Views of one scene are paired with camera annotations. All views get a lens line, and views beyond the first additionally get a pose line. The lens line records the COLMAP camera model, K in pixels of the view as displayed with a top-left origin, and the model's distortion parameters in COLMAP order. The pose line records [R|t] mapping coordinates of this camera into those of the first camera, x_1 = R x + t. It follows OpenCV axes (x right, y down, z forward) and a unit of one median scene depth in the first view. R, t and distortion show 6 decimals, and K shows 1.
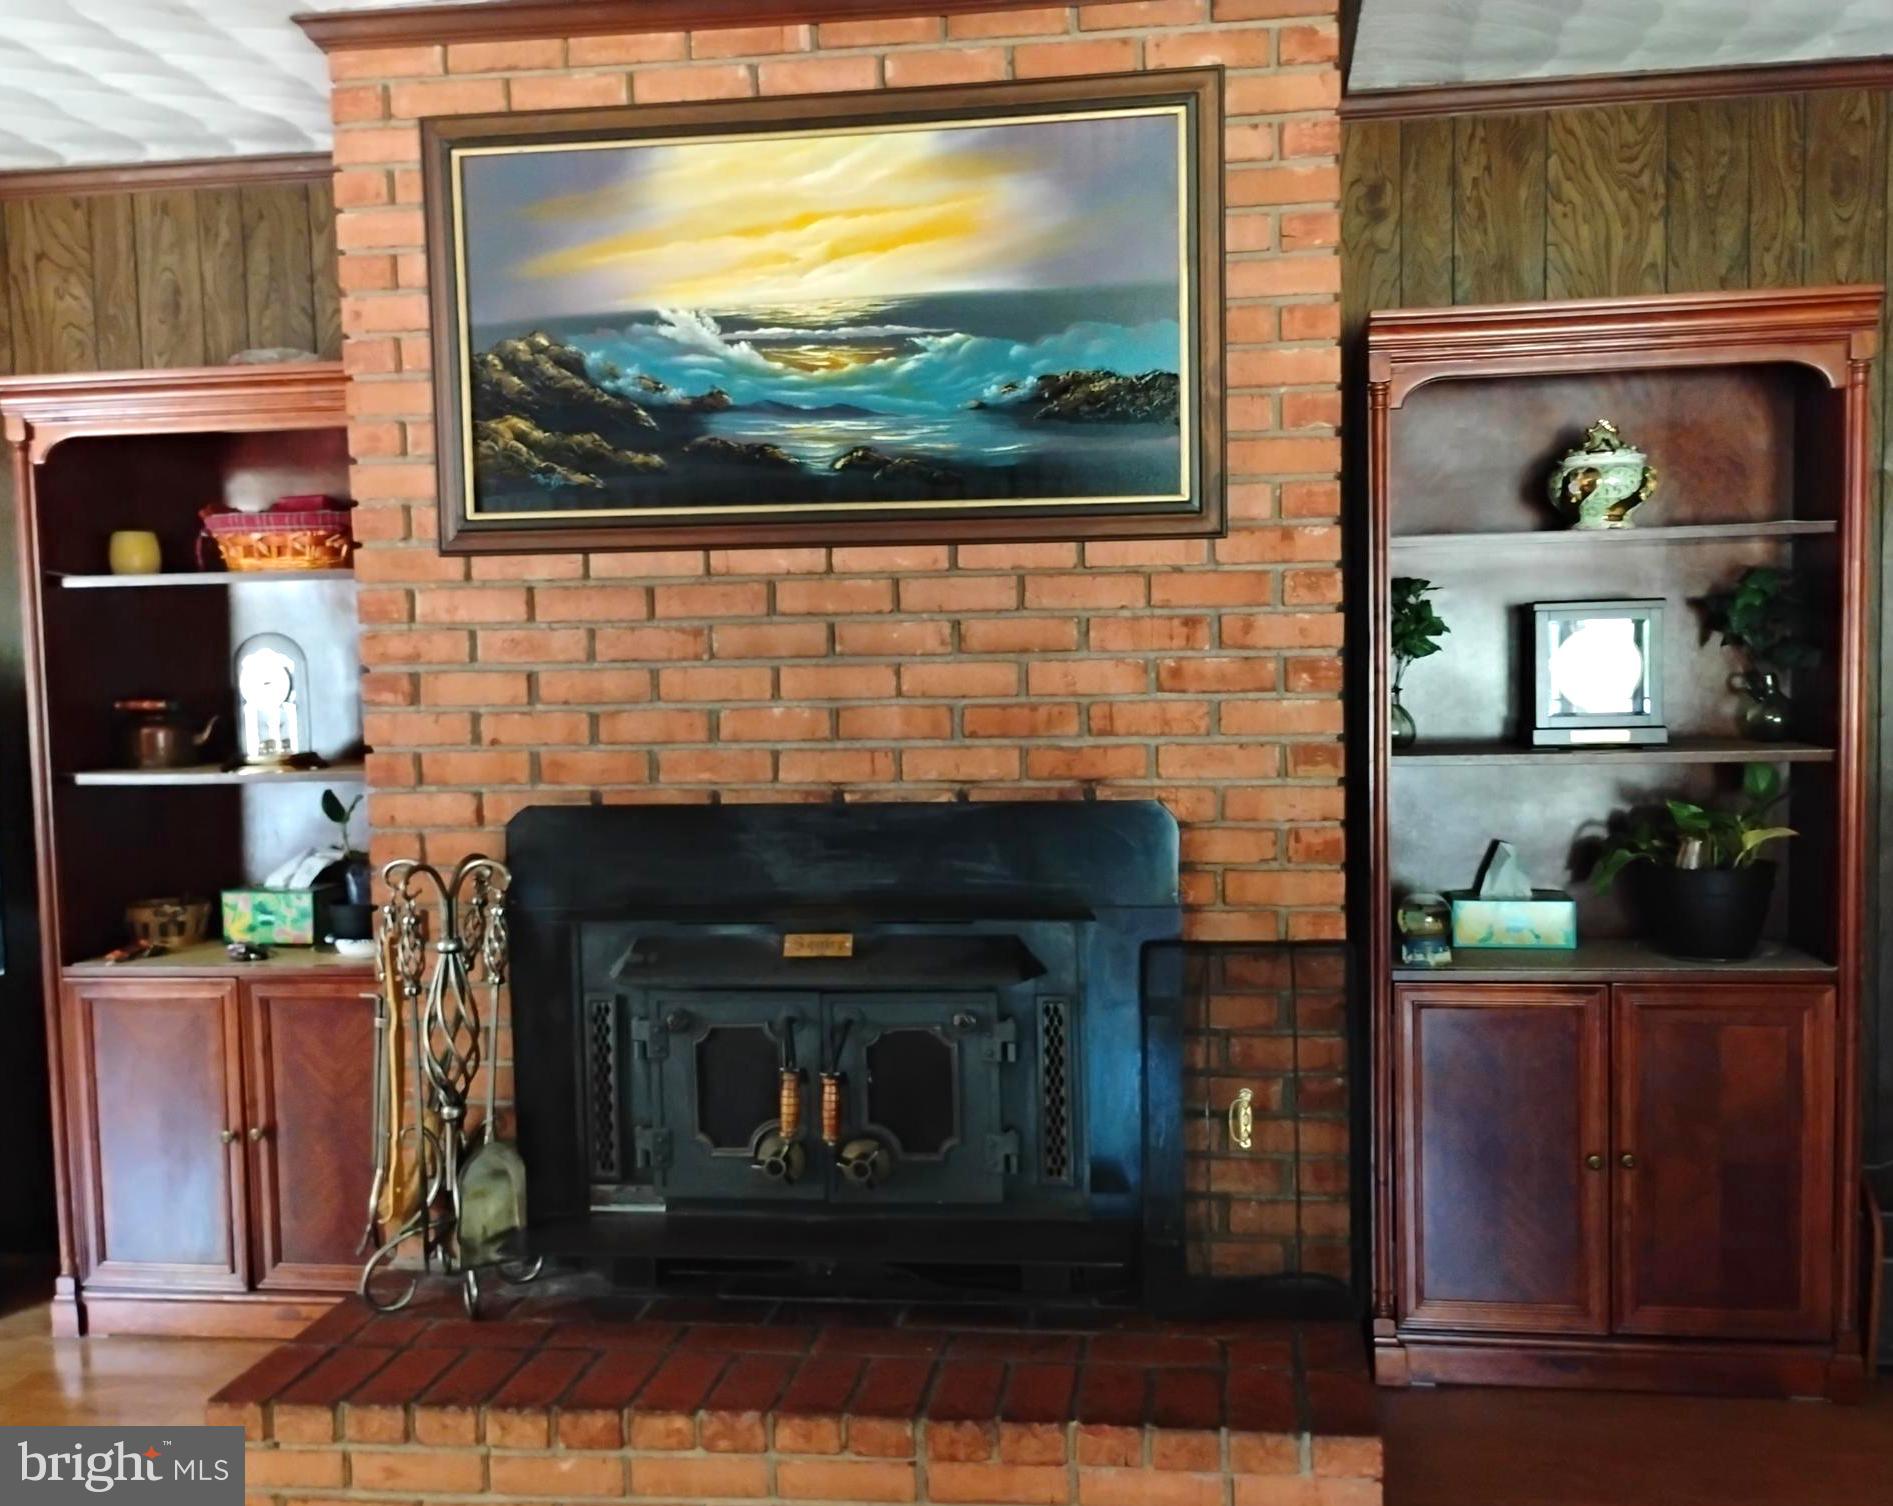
lens RADIAL K [[1620.2, 0, 956.6], [0, 1620.2, 761.4], [0, 0, 1]] dist [0.049748, -0.066219]
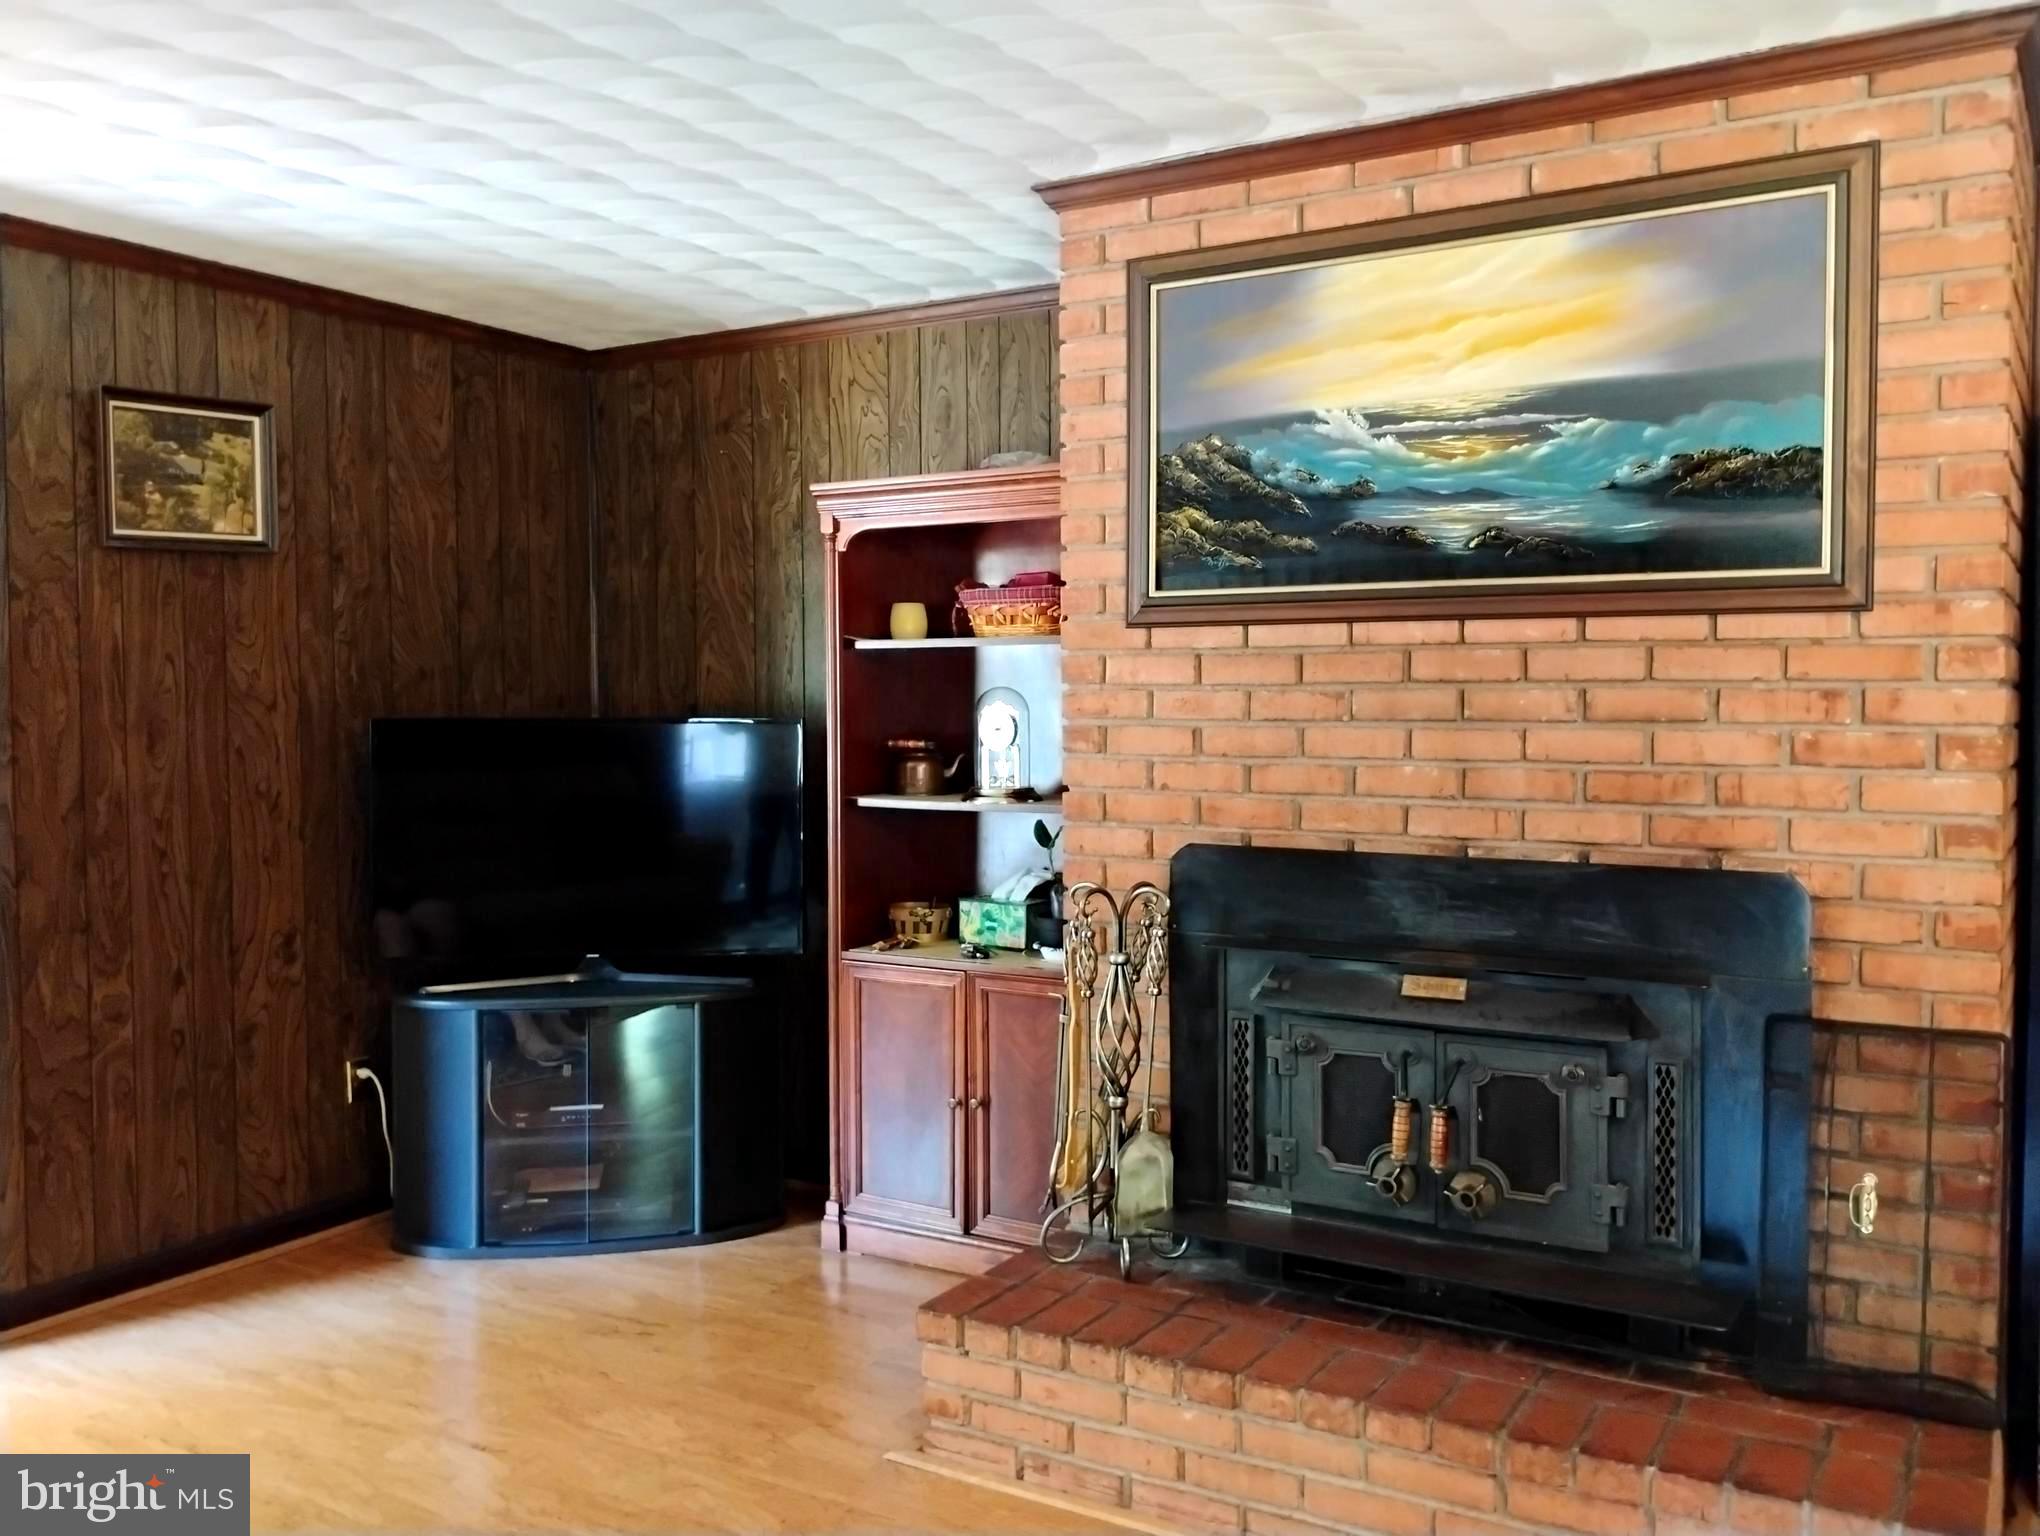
lens RADIAL K [[1681.8, 0, 1021.9], [0, 1681.8, 765.7], [0, 0, 1]] dist [0.030939, -0.016445]
pose [[0.911491, 0.035687, -0.409769, 0.117867], [-0.043159, 0.999028, -0.008998, -0.012283], [0.409049, 0.025887, 0.912145, -0.140883]]
